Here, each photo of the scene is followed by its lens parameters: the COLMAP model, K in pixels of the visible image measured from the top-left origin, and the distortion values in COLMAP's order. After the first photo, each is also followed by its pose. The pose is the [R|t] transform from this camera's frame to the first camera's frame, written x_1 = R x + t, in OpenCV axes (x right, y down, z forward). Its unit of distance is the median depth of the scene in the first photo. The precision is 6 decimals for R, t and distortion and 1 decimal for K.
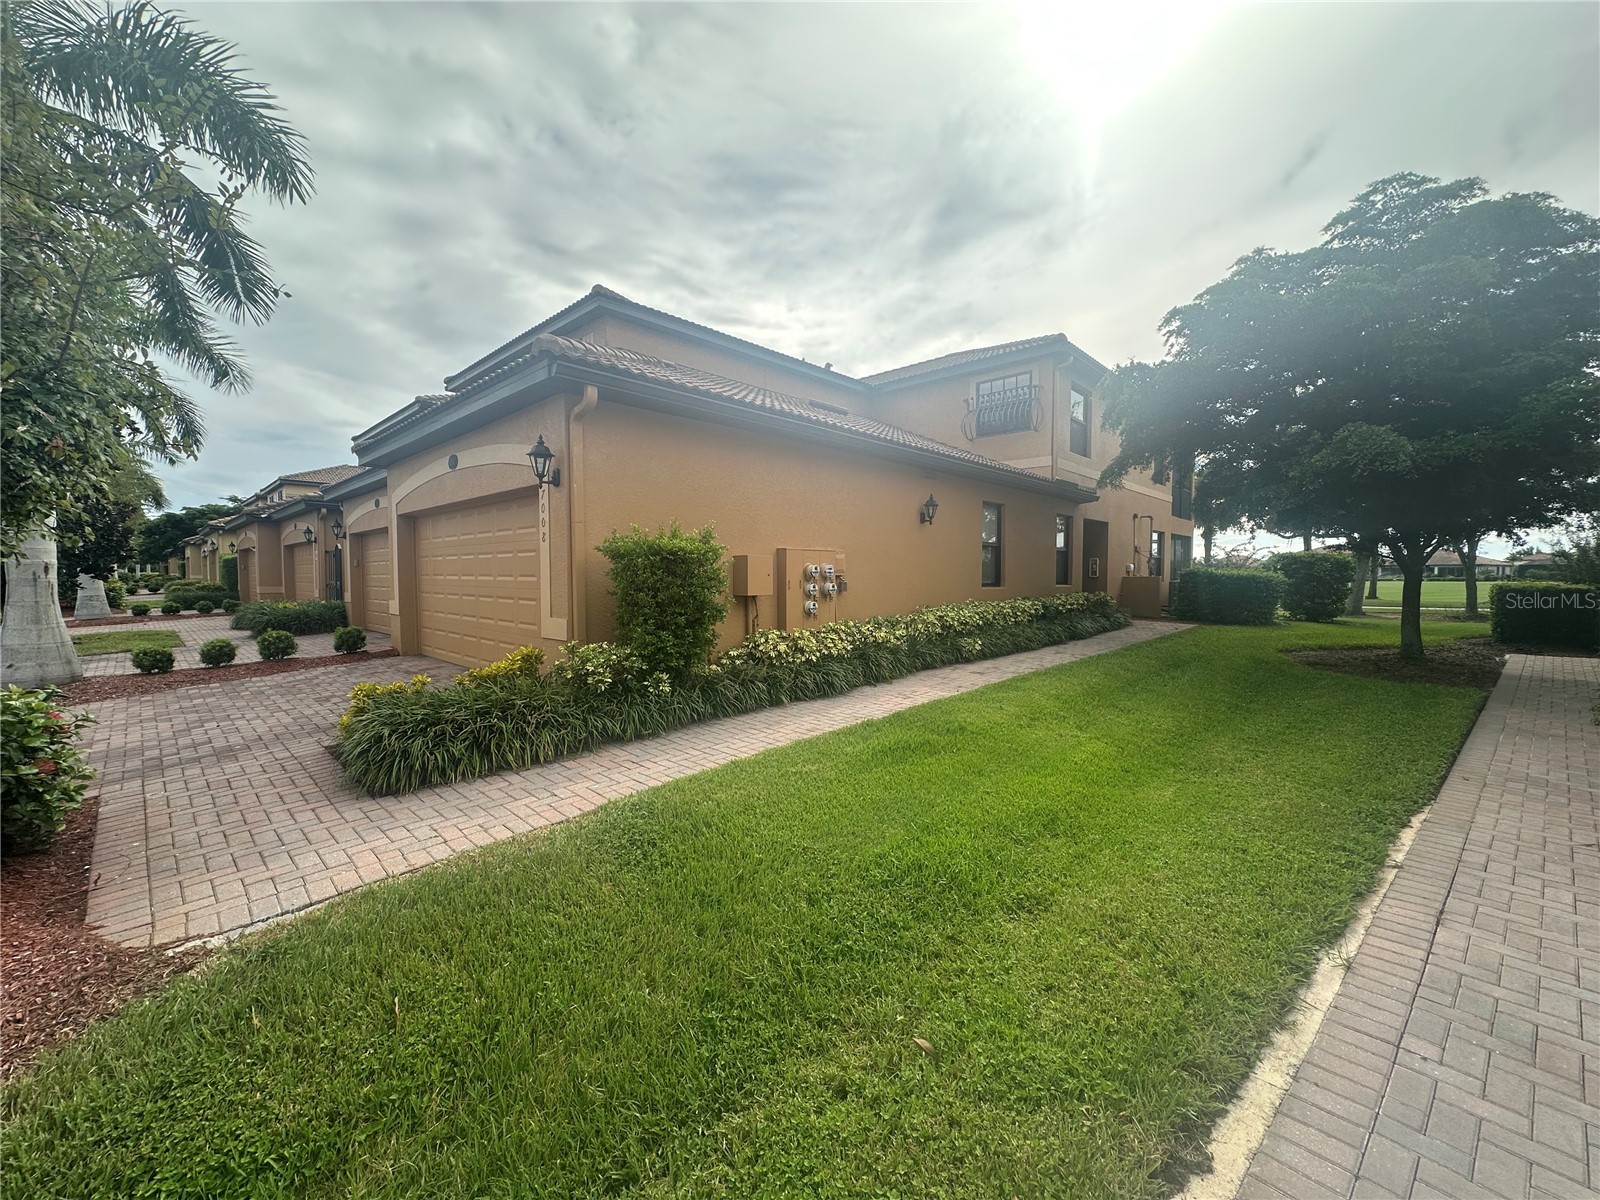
lens RADIAL K [[639.5, 0, 800.1], [0, 639.5, 592.6], [0, 0, 1]] dist [-0.000380, 0.000038]
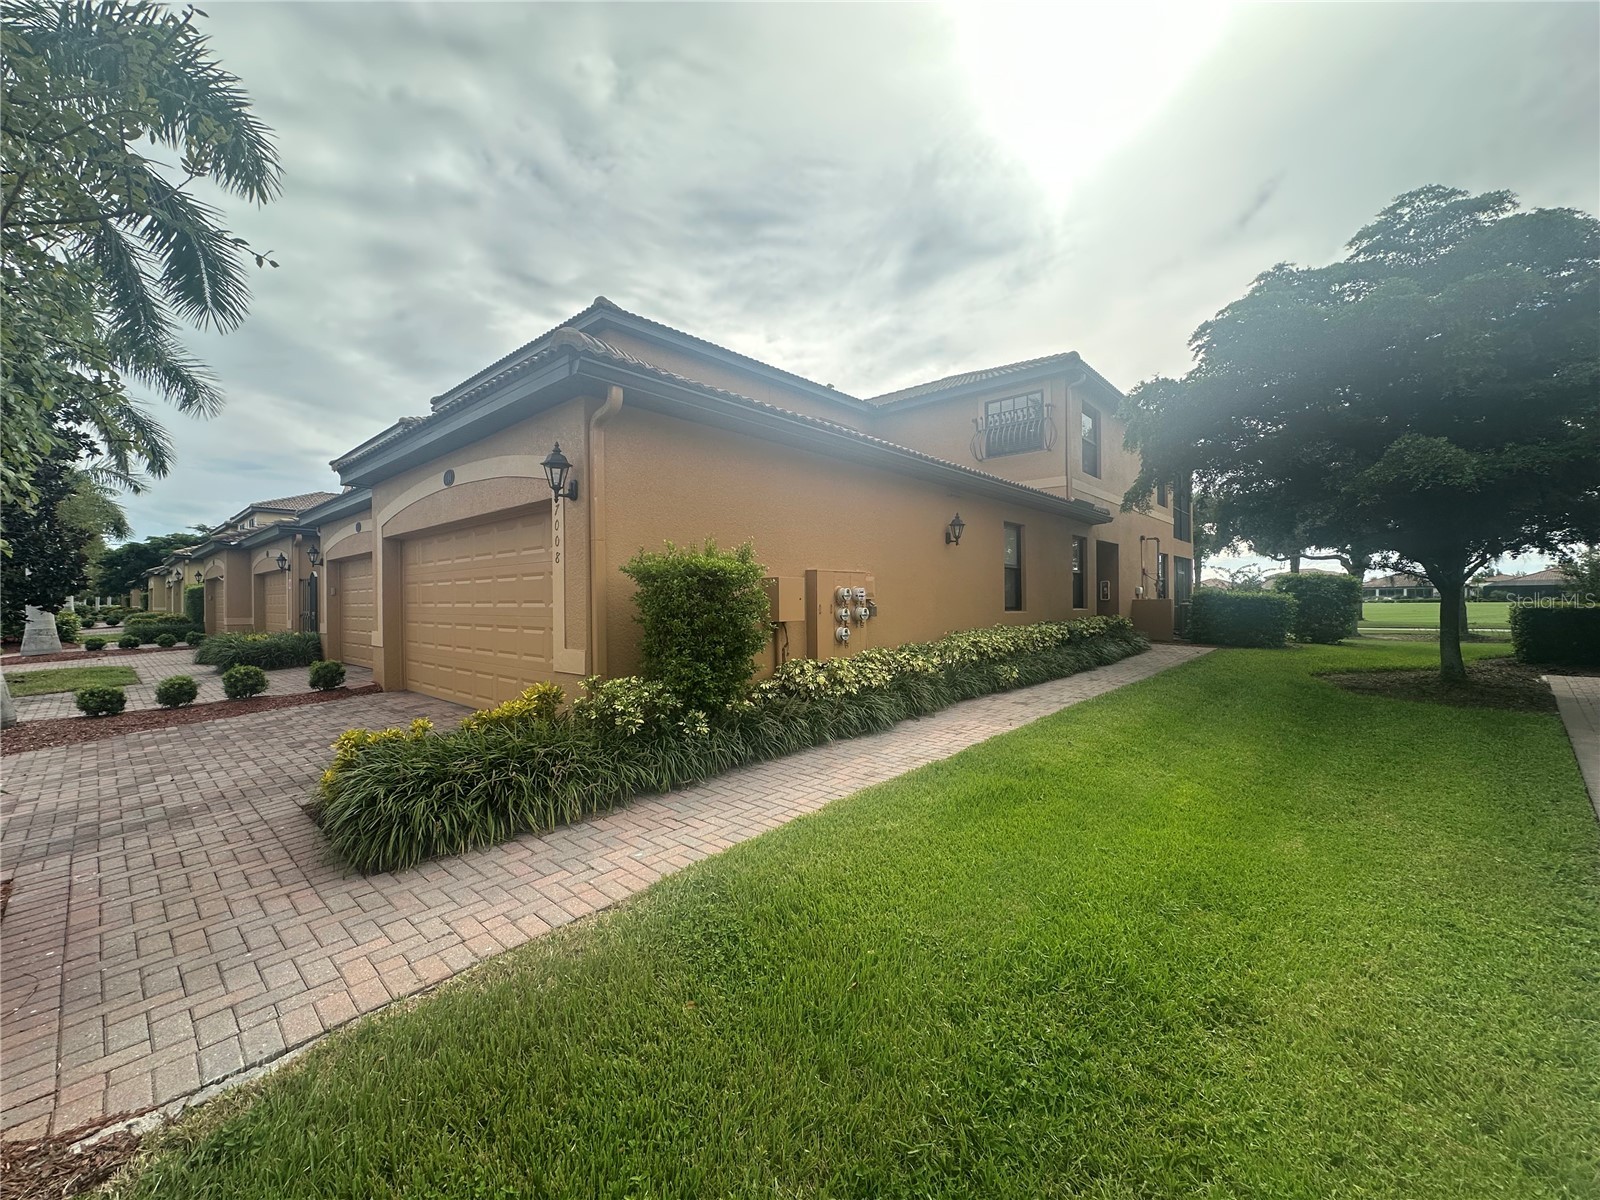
lens RADIAL K [[636.5, 0, 800.0], [0, 636.5, 600.0], [0, 0, 1]] dist [-0.000489, 0.000436]
pose [[0.999494, -0.008212, 0.030742, -0.073963], [0.009150, 0.999493, -0.030486, 0.001309], [-0.030476, 0.030752, 0.999062, 0.090134]]
